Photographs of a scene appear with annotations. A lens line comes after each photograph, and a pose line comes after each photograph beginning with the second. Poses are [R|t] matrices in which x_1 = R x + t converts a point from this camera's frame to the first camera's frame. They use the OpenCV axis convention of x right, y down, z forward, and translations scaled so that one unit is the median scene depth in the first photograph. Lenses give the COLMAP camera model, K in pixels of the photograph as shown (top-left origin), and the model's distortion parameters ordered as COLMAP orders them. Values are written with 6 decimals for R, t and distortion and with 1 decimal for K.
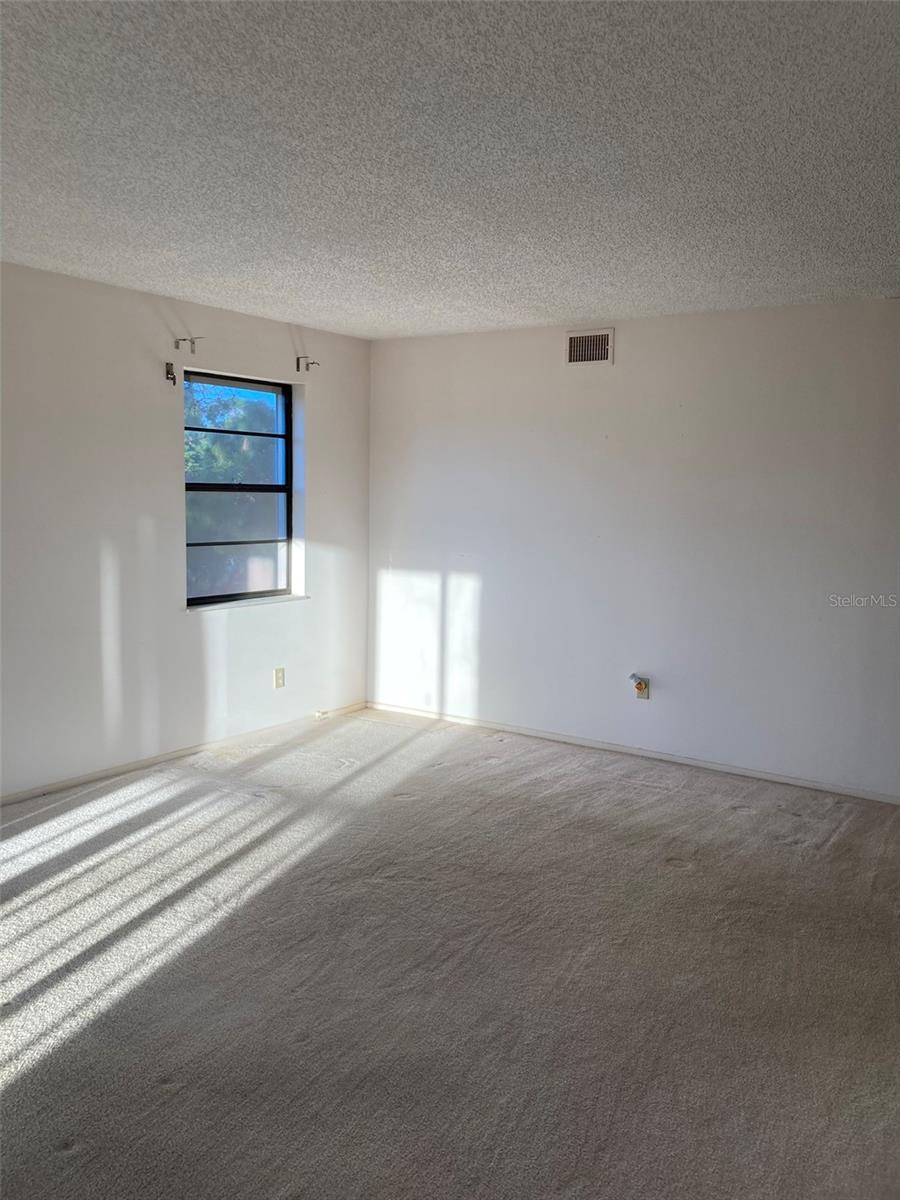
lens RADIAL K [[980.8, 0, 453.2], [0, 980.8, 603.2], [0, 0, 1]] dist [0.016520, -0.041246]
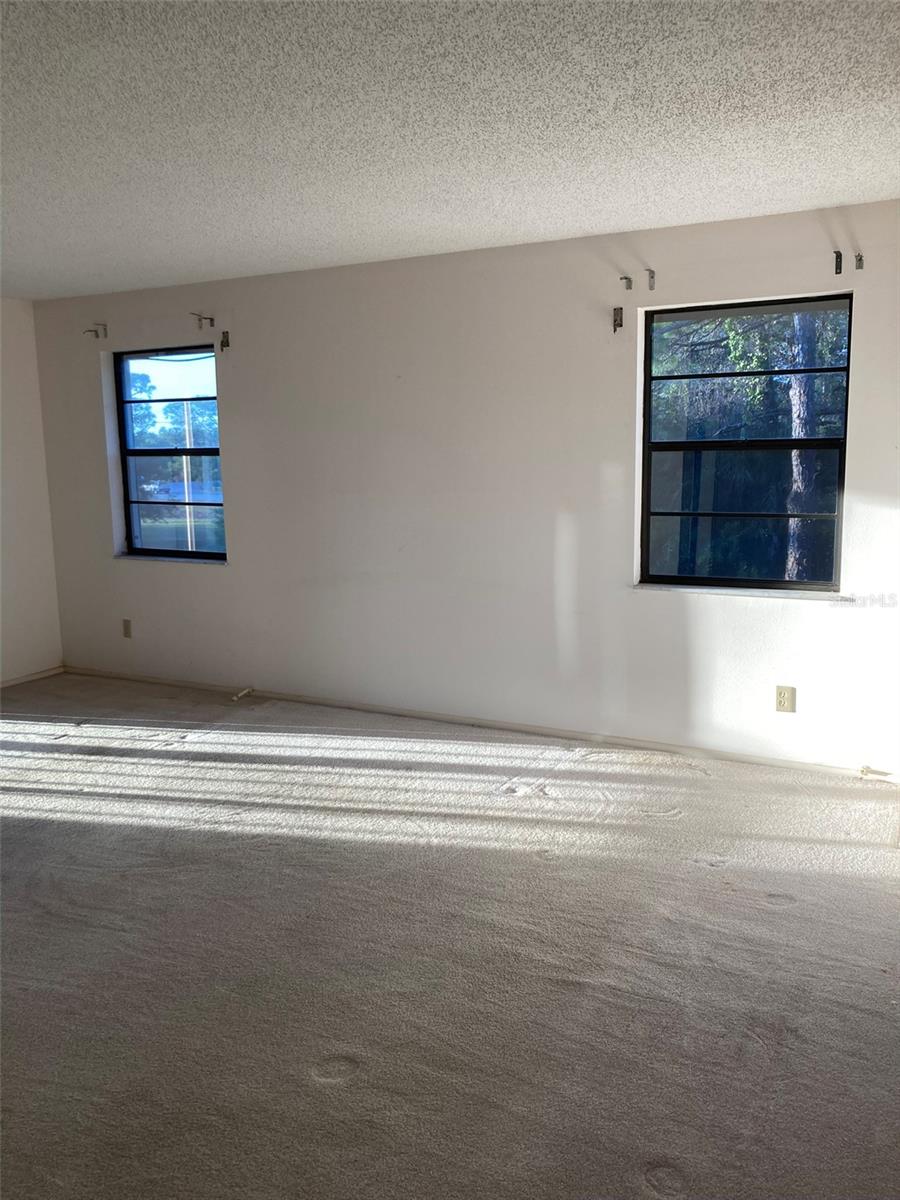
lens RADIAL K [[980.8, 0, 453.0], [0, 980.8, 596.5], [0, 0, 1]] dist [0.016520, -0.041246]
pose [[0.131763, 0.119076, -0.984103, 0.603126], [-0.095839, 0.989638, 0.106914, -0.065365], [0.986637, 0.080228, 0.141810, 0.747232]]
